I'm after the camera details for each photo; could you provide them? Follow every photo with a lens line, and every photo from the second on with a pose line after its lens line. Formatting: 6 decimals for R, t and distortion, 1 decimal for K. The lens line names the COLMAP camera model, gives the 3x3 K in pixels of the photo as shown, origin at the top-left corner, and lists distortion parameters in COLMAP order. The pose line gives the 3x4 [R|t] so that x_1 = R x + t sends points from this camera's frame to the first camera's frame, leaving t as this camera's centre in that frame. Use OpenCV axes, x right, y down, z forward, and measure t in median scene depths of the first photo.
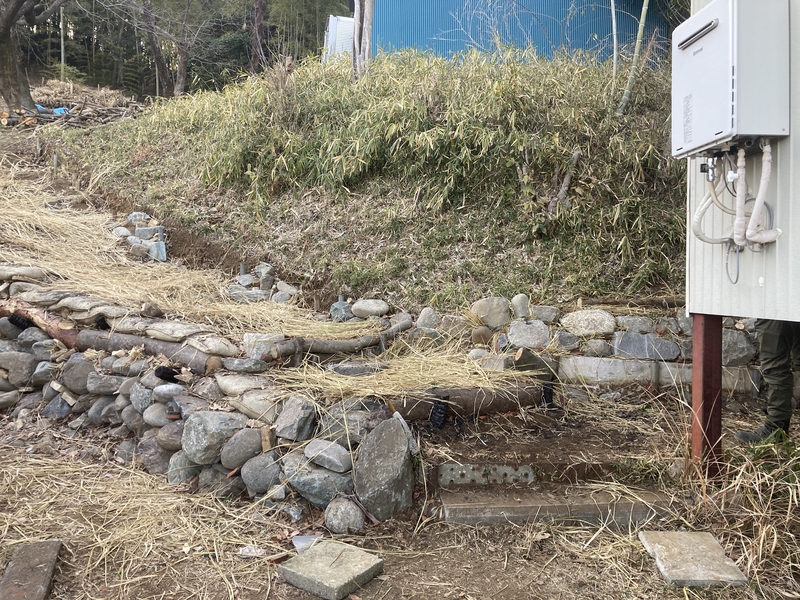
lens RADIAL K [[661.6, 0, 402.9], [0, 661.6, 297.6], [0, 0, 1]] dist [0.010412, -0.015290]
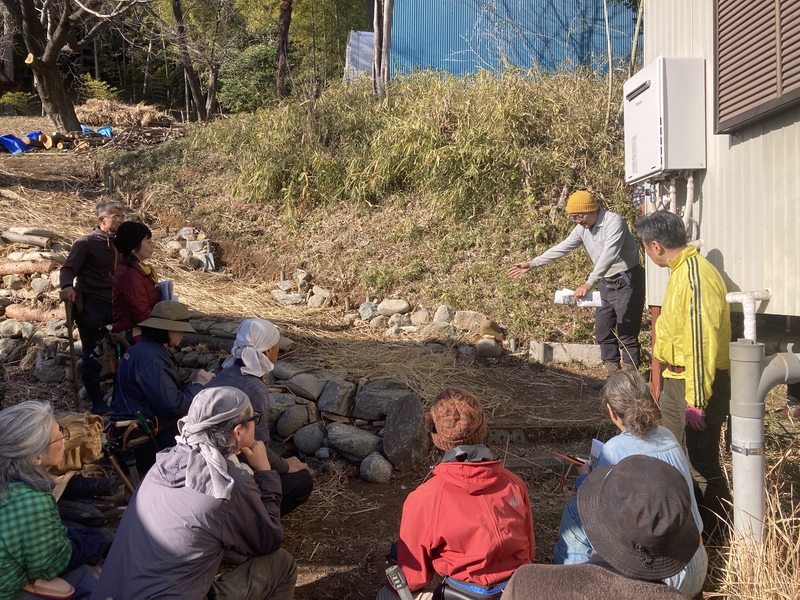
lens RADIAL K [[661.6, 0, 398.2], [0, 661.6, 298.6], [0, 0, 1]] dist [0.010412, -0.015290]
pose [[0.998599, -0.024497, -0.046900, 0.011716], [0.024679, 0.999690, 0.003295, -0.002592], [0.046804, -0.004448, 0.998894, -0.138069]]
